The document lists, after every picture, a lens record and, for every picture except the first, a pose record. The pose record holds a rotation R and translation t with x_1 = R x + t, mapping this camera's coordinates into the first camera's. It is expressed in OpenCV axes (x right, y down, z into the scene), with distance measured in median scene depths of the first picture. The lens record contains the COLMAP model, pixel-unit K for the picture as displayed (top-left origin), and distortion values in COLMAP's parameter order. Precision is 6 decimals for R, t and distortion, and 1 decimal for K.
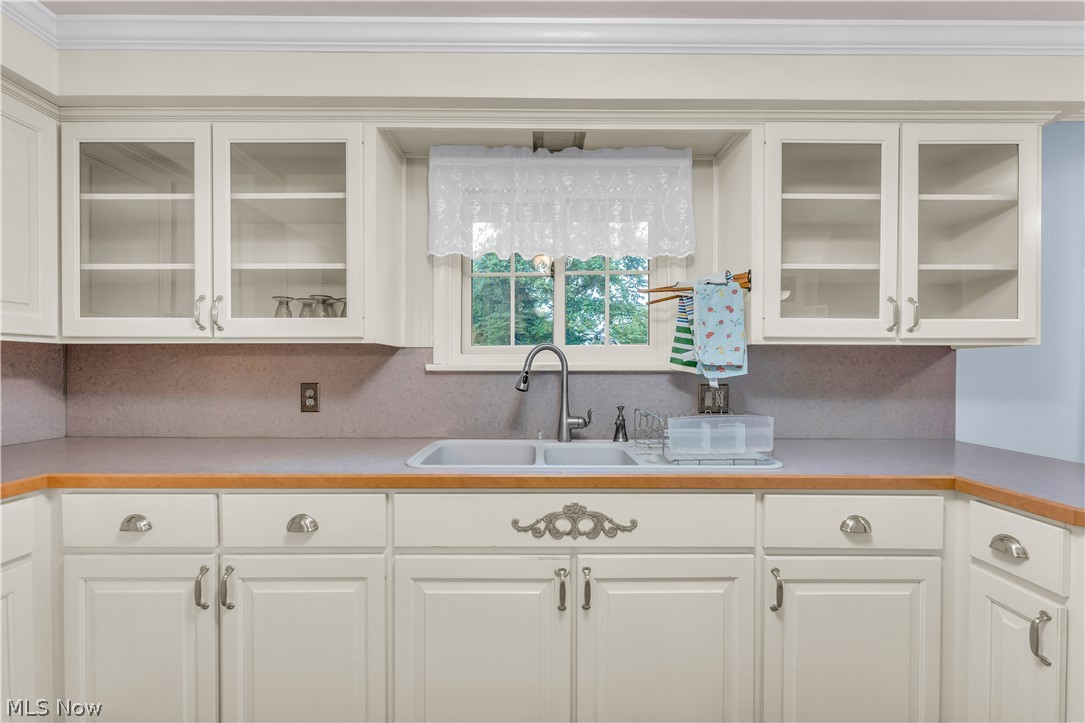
lens RADIAL K [[438.6, 0, 542.0], [0, 438.6, 370.7], [0, 0, 1]] dist [0.000649, -0.000080]
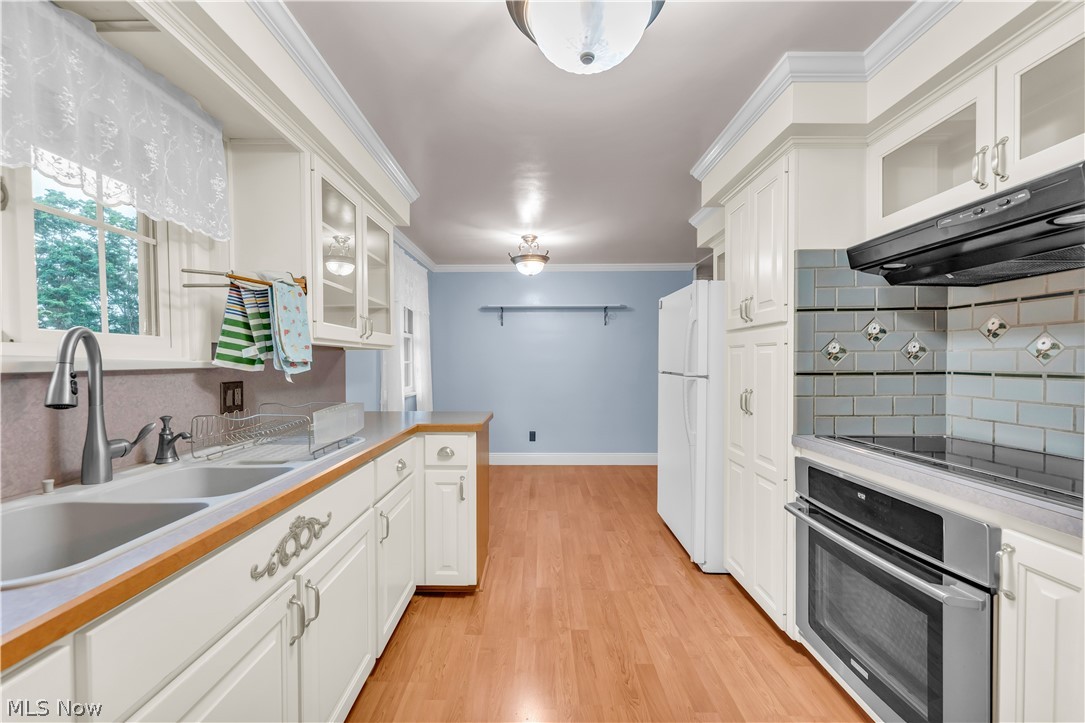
lens RADIAL K [[438.6, 0, 540.9], [0, 438.6, 361.6], [0, 0, 1]] dist [0.000649, -0.000080]
pose [[-0.002928, -0.003332, 0.999990, -0.659079], [0.013291, 0.999906, 0.003371, -0.008270], [-0.999907, 0.013301, -0.002884, 0.404354]]
